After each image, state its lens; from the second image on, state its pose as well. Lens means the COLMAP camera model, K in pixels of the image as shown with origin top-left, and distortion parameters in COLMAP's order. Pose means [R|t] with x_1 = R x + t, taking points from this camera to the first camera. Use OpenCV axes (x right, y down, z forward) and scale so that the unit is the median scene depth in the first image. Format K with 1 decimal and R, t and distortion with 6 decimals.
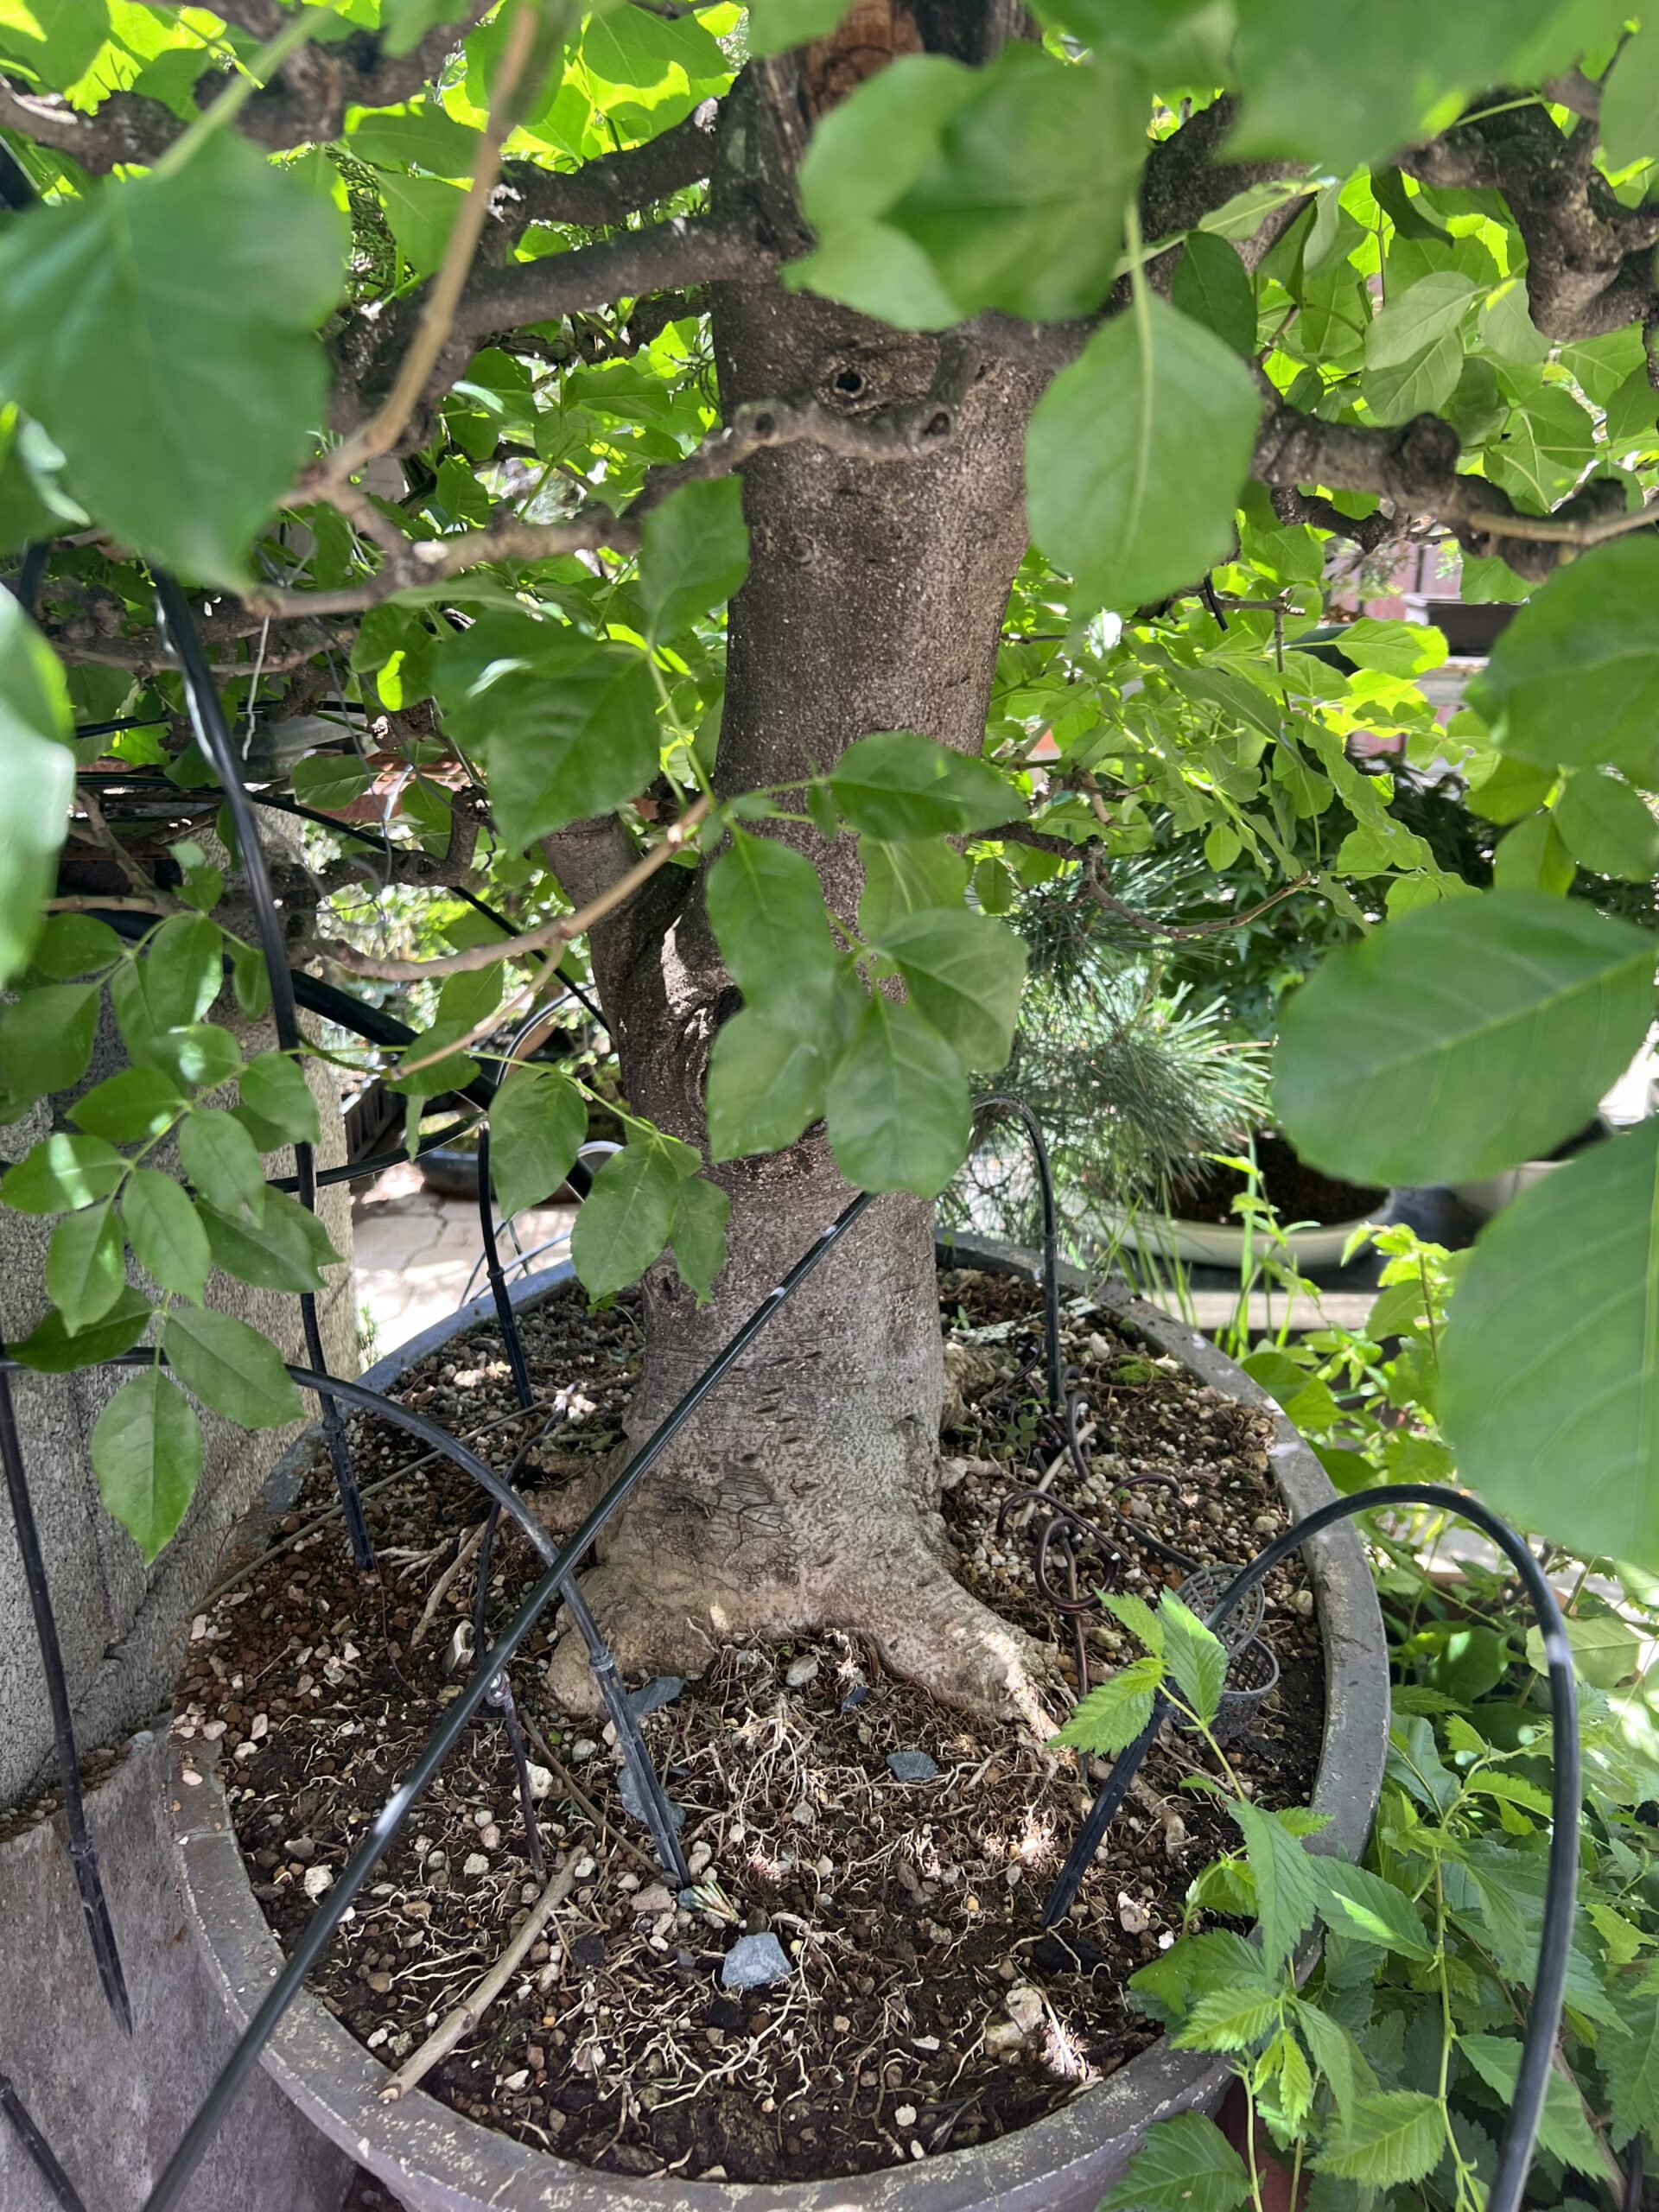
lens RADIAL K [[1681.4, 0, 842.5], [0, 1681.4, 1086.6], [0, 0, 1]] dist [0.066876, -0.070093]
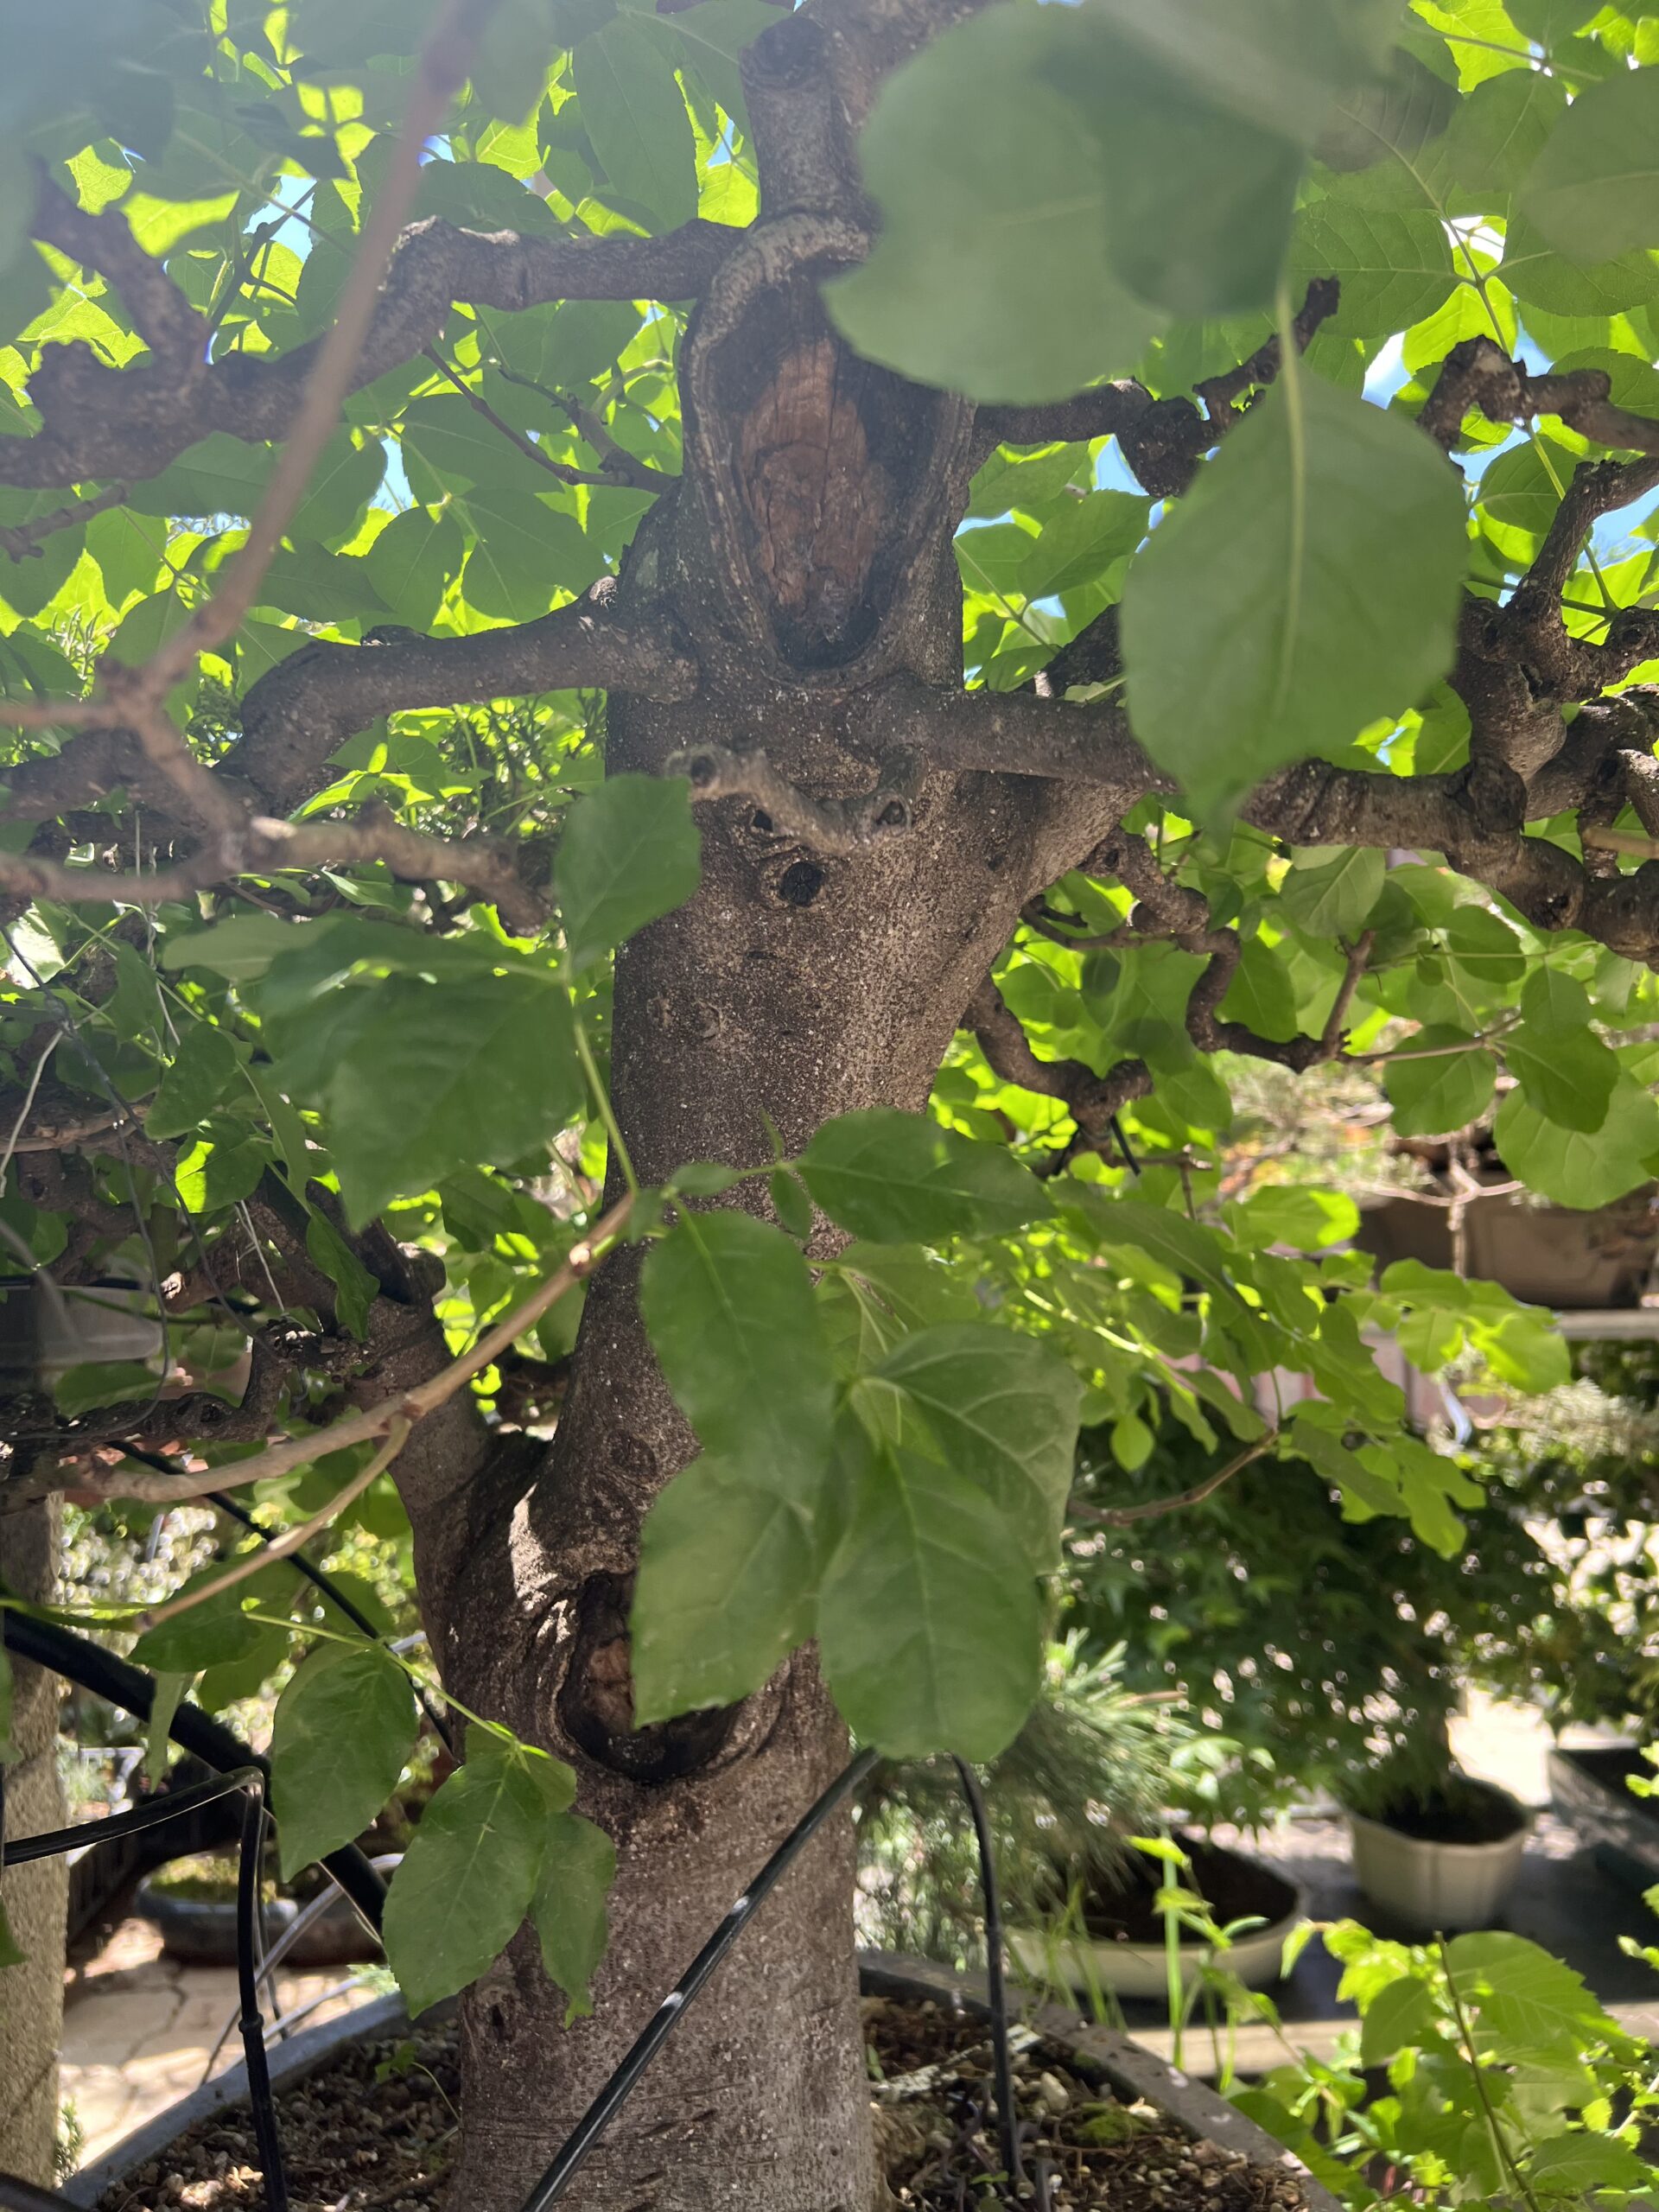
lens RADIAL K [[1690.5, 0, 836.3], [0, 1690.5, 1112.9], [0, 0, 1]] dist [0.072879, -0.102824]
pose [[0.994162, -0.000872, 0.107898, -0.033652], [0.041798, 0.925004, -0.377651, 0.036859], [-0.099477, 0.379956, 0.919640, 0.144917]]
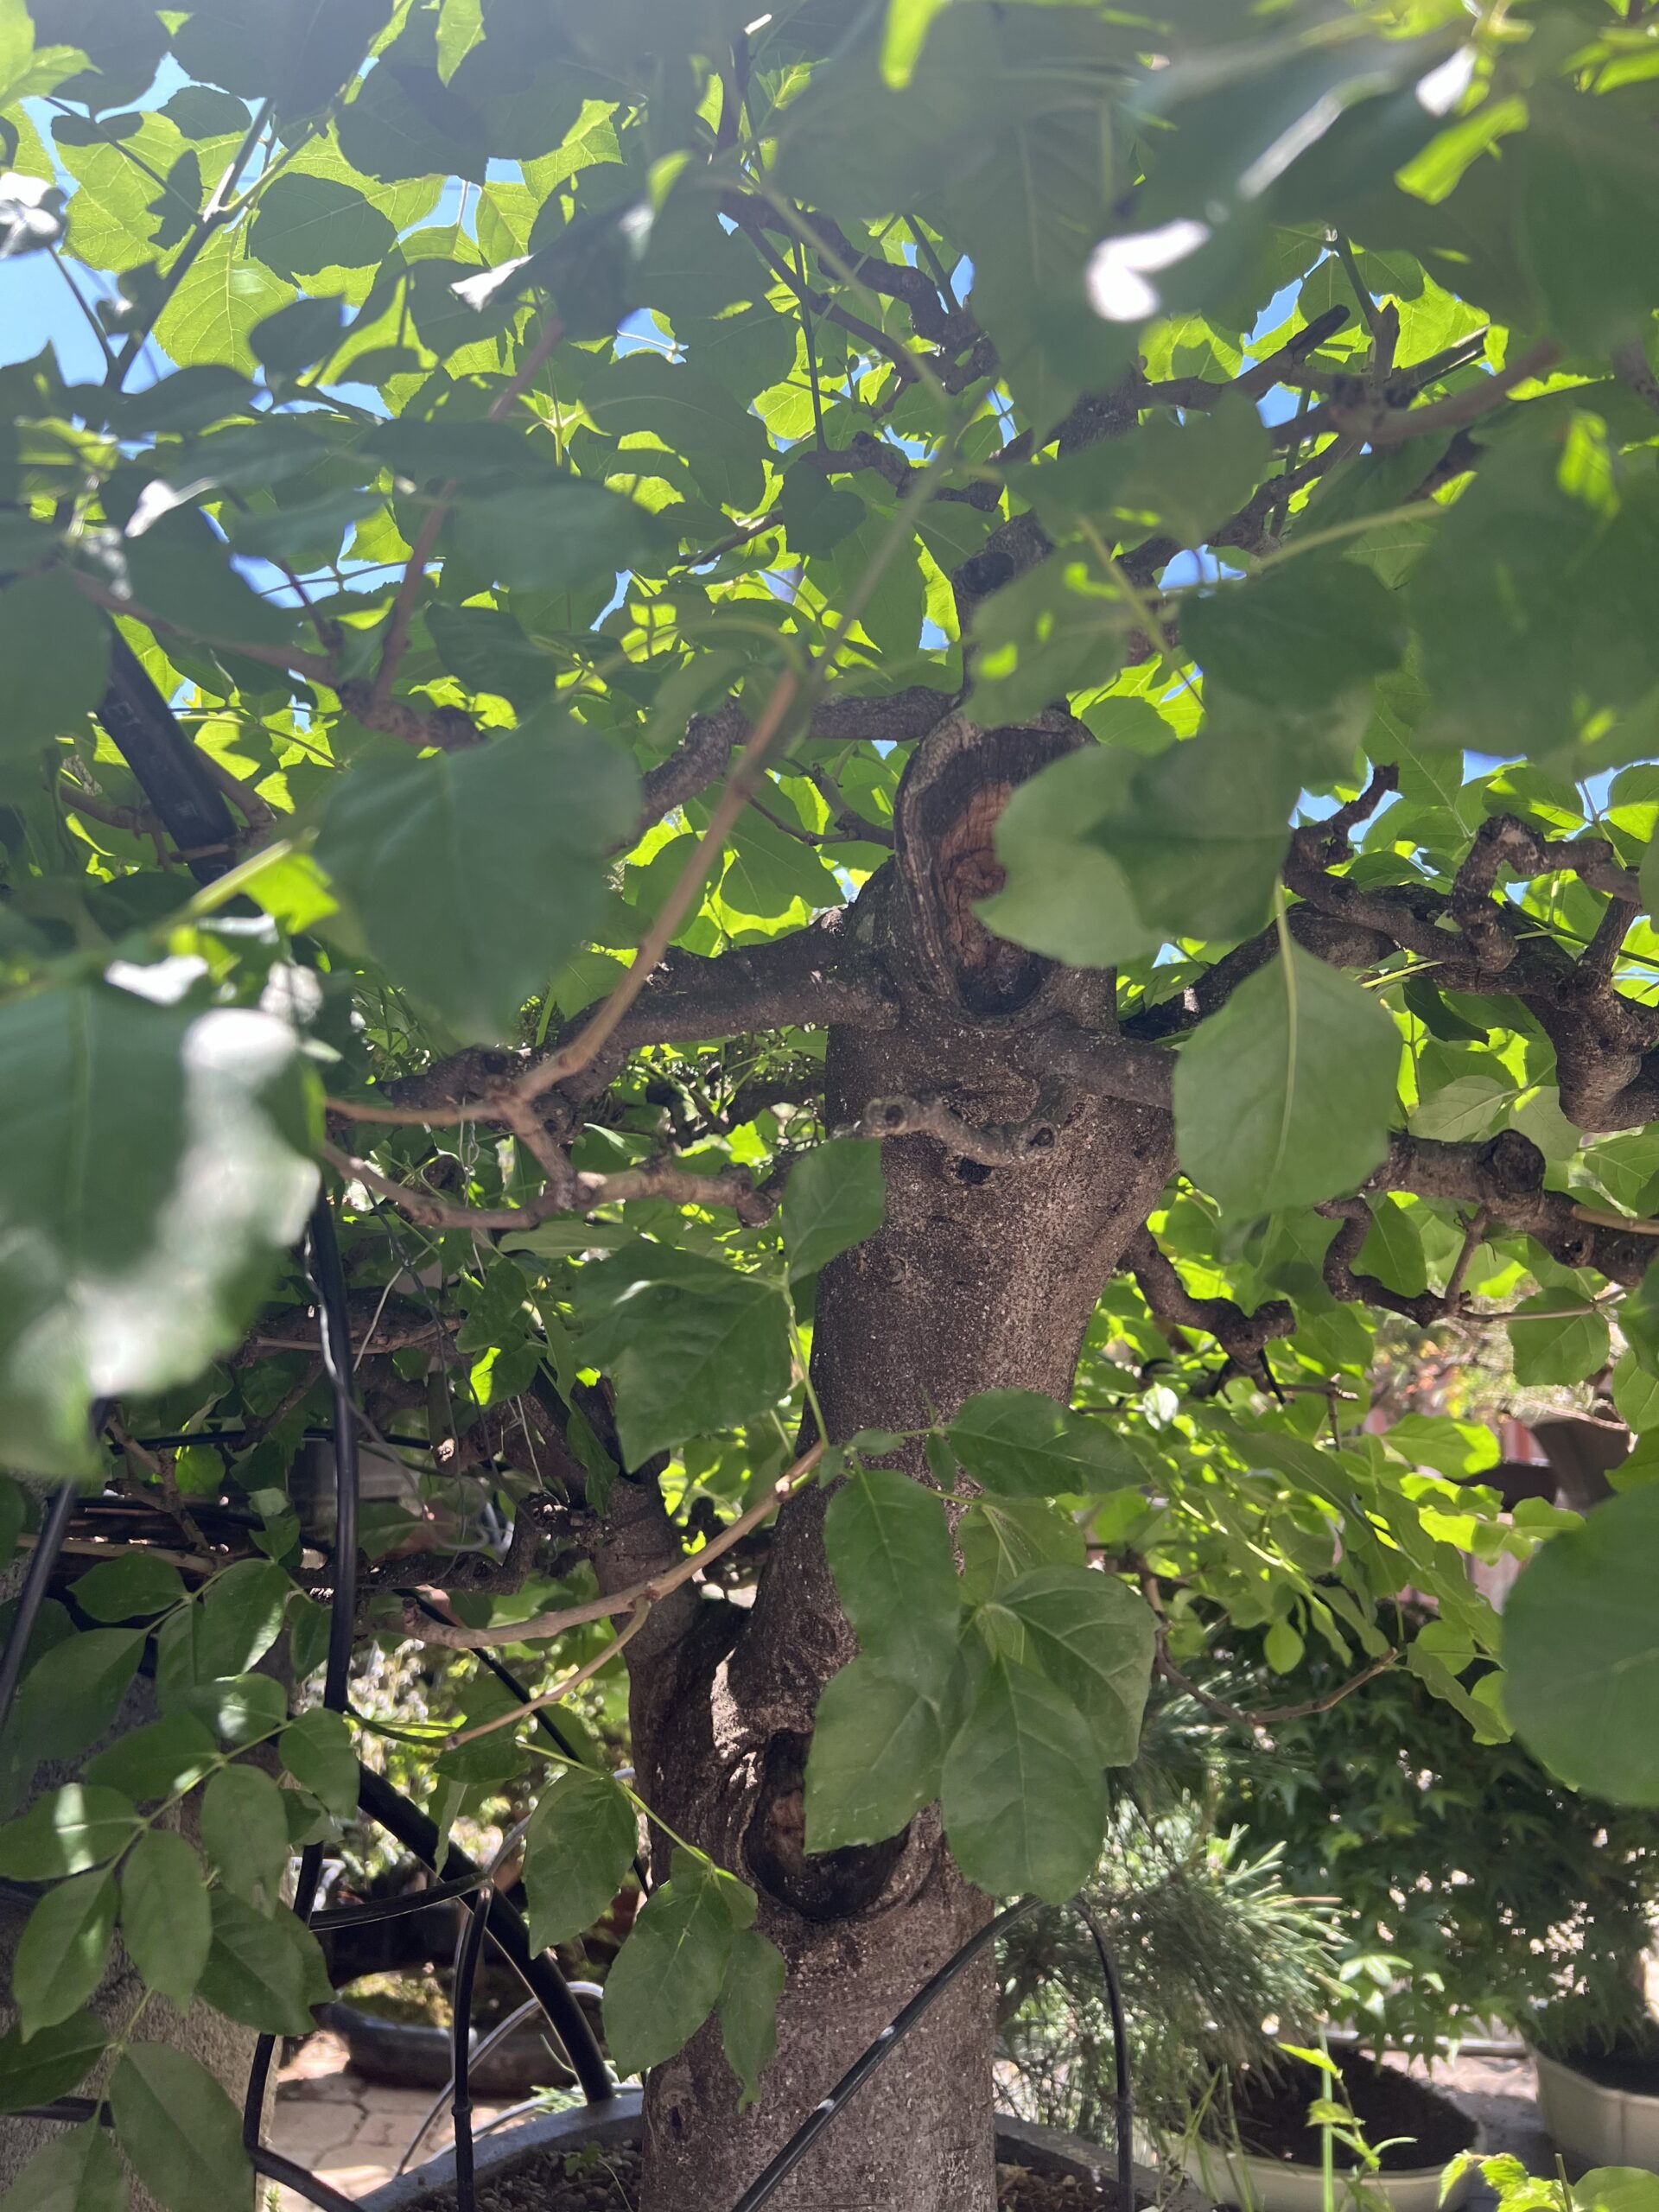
lens RADIAL K [[1665.7, 0, 837.1], [0, 1665.7, 1102.9], [0, 0, 1]] dist [0.063865, -0.067567]
pose [[0.998544, 0.050923, -0.017799, -0.030645], [-0.053355, 0.883707, -0.464990, 0.050212], [-0.007950, 0.465262, 0.885137, 0.022122]]
